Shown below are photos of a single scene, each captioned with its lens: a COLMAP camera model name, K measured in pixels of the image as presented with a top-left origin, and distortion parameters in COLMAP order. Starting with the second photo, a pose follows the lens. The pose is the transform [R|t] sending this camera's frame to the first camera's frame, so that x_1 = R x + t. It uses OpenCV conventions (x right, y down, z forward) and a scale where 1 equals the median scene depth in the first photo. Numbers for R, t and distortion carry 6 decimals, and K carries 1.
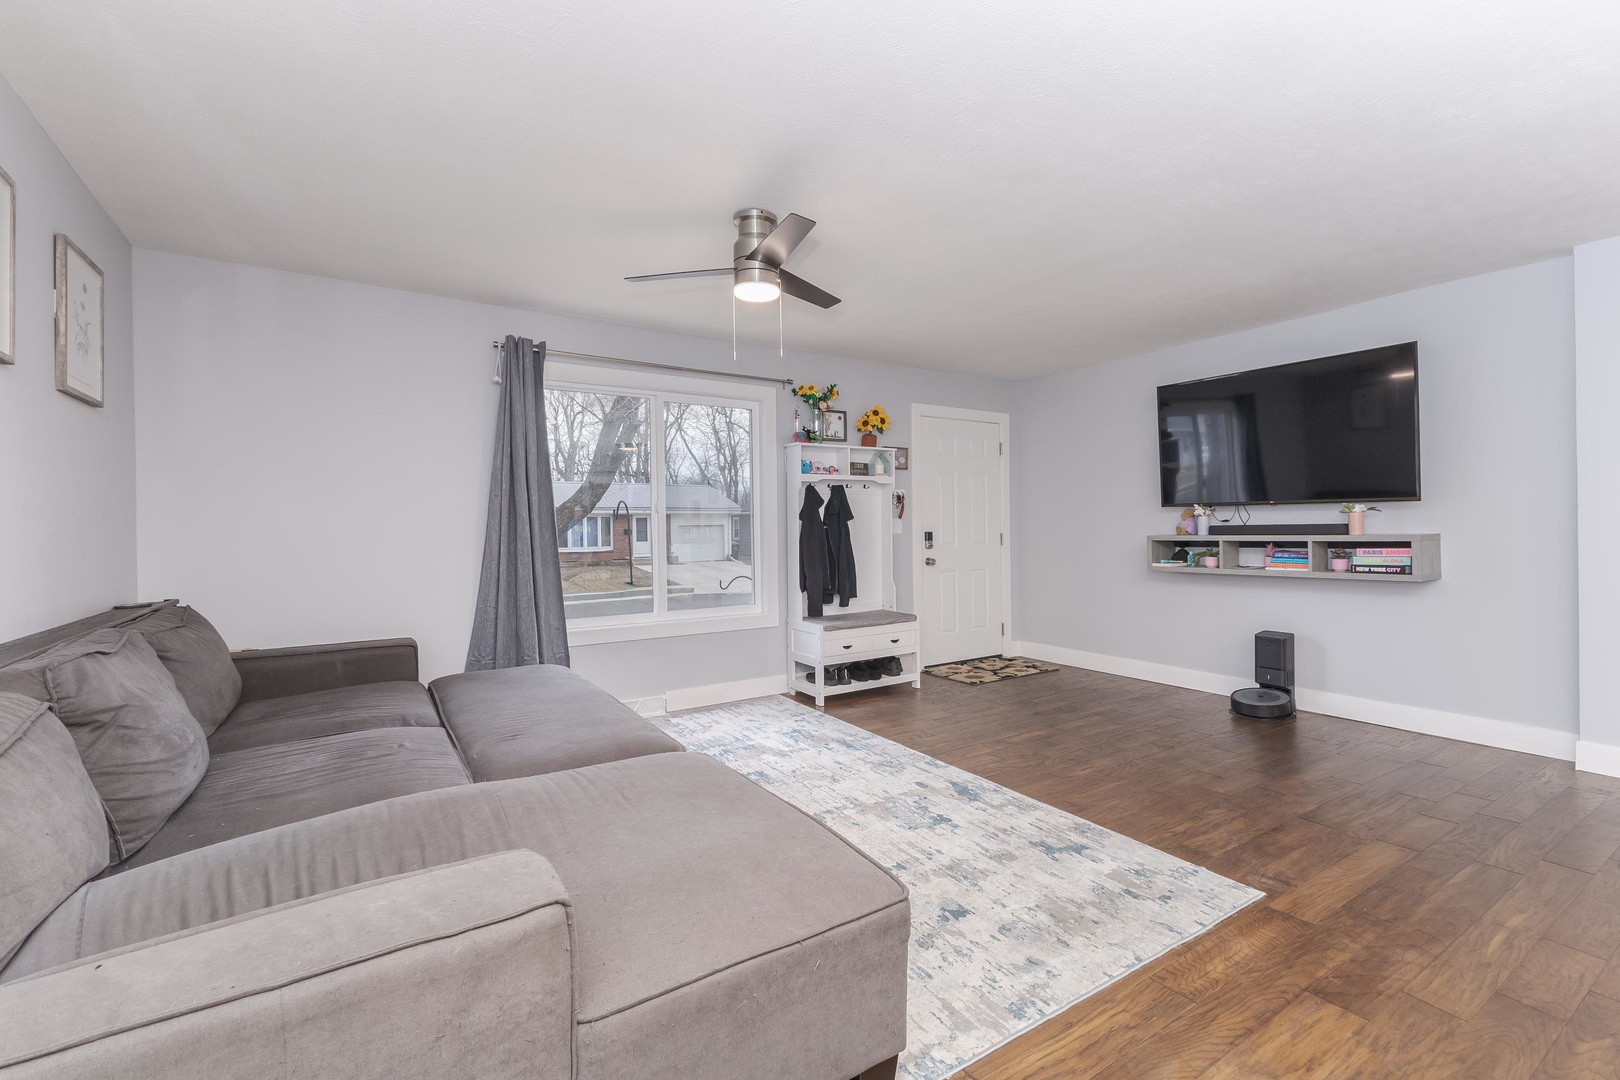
lens RADIAL K [[694.2, 0, 727.7], [0, 694.2, 523.2], [0, 0, 1]] dist [0.003304, 0.000863]
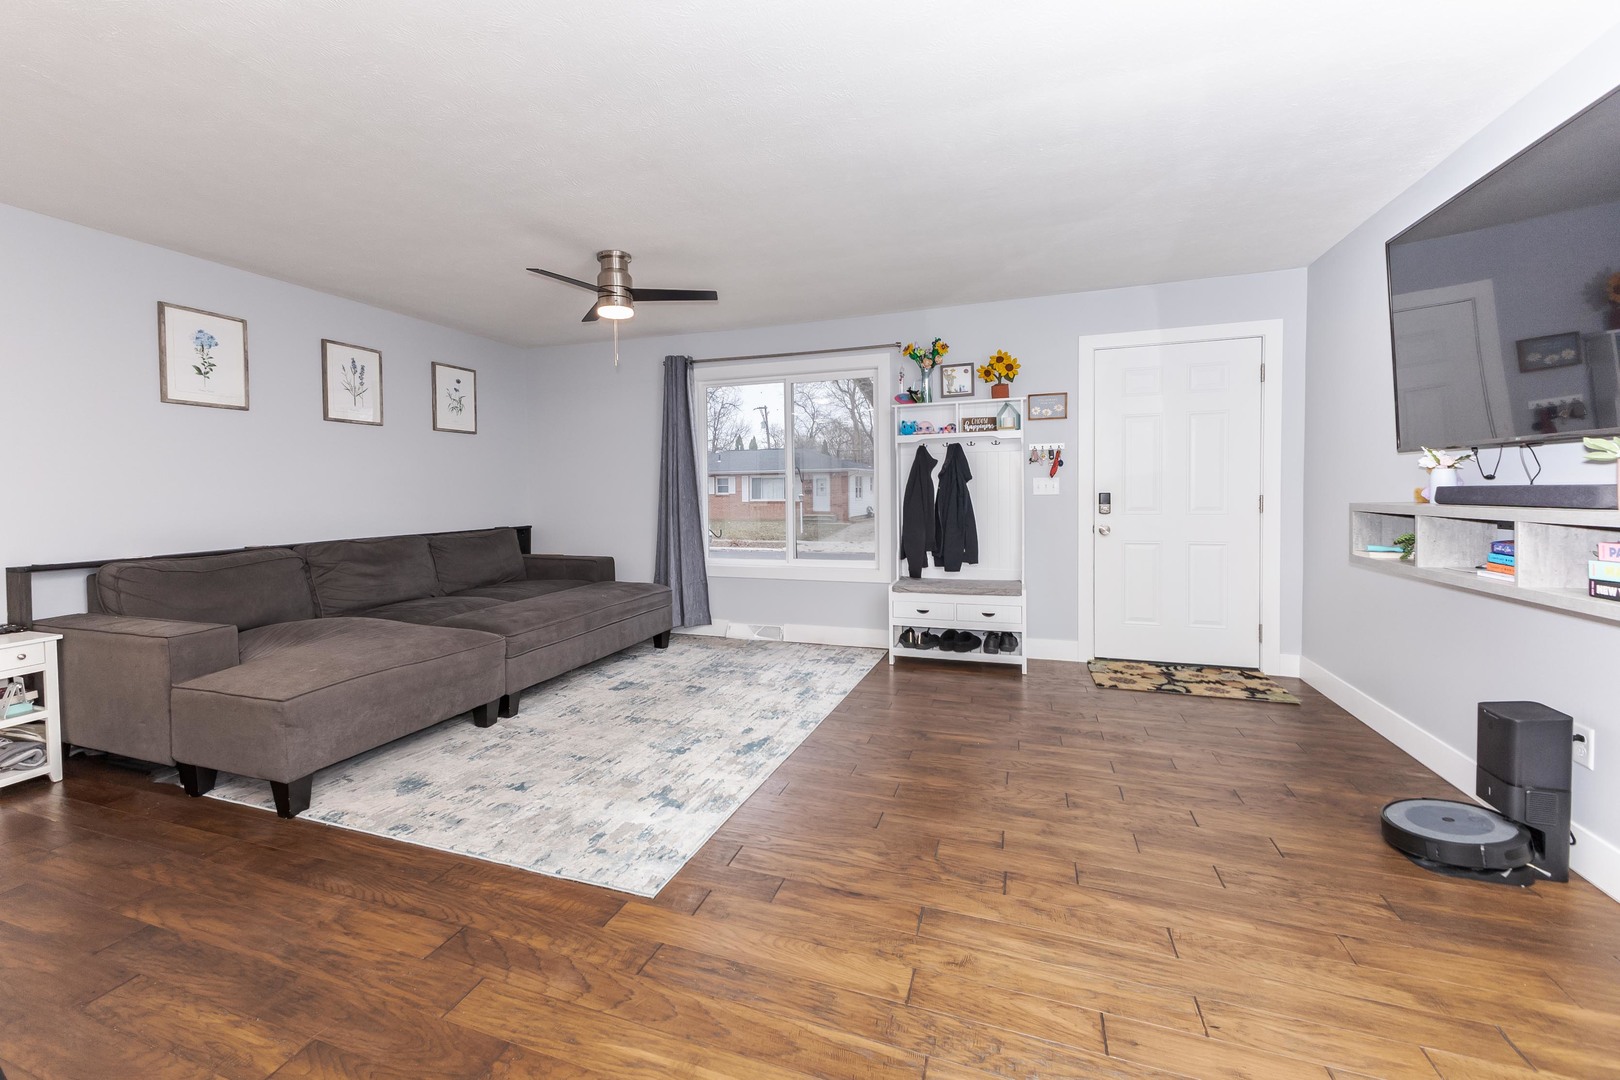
lens RADIAL K [[613.6, 0, 766.2], [0, 613.6, 505.2], [0, 0, 1]] dist [0.011991, -0.000058]
pose [[0.643789, 0.021392, -0.764904, 0.834224], [0.011660, 0.999219, 0.037758, -0.007530], [0.765114, -0.033227, 0.643037, 0.343473]]
